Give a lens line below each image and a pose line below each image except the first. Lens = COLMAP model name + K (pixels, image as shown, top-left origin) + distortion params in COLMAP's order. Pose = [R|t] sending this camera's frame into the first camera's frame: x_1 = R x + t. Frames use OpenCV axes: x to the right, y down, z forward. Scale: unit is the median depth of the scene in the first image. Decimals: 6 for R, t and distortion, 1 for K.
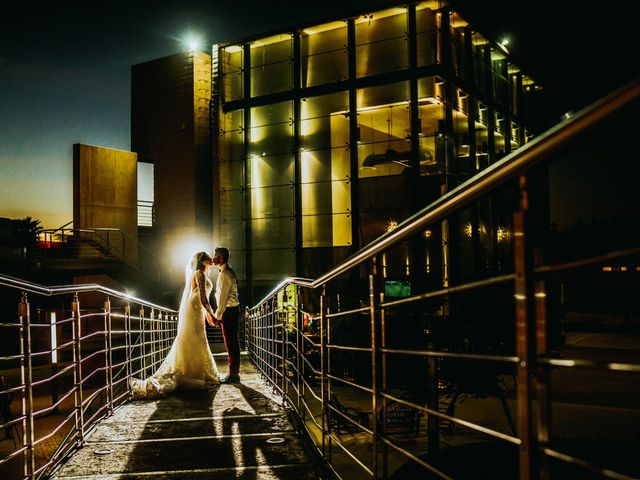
lens RADIAL K [[801.2, 0, 304.7], [0, 801.2, 240.1], [0, 0, 1]] dist [-0.003214, 0.008750]
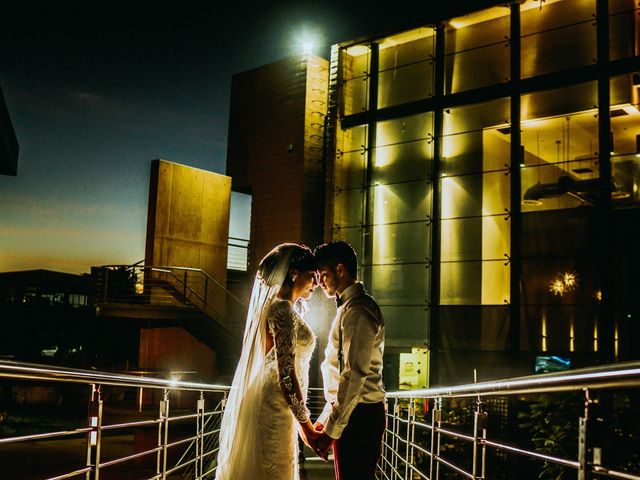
lens RADIAL K [[801.2, 0, 304.7], [0, 801.2, 240.1], [0, 0, 1]] dist [-0.003214, 0.008750]
pose [[0.989733, 0.032000, -0.139299, -0.025180], [-0.044906, 0.994882, -0.090517, 0.022267], [0.135689, 0.095843, 0.986105, 0.237184]]
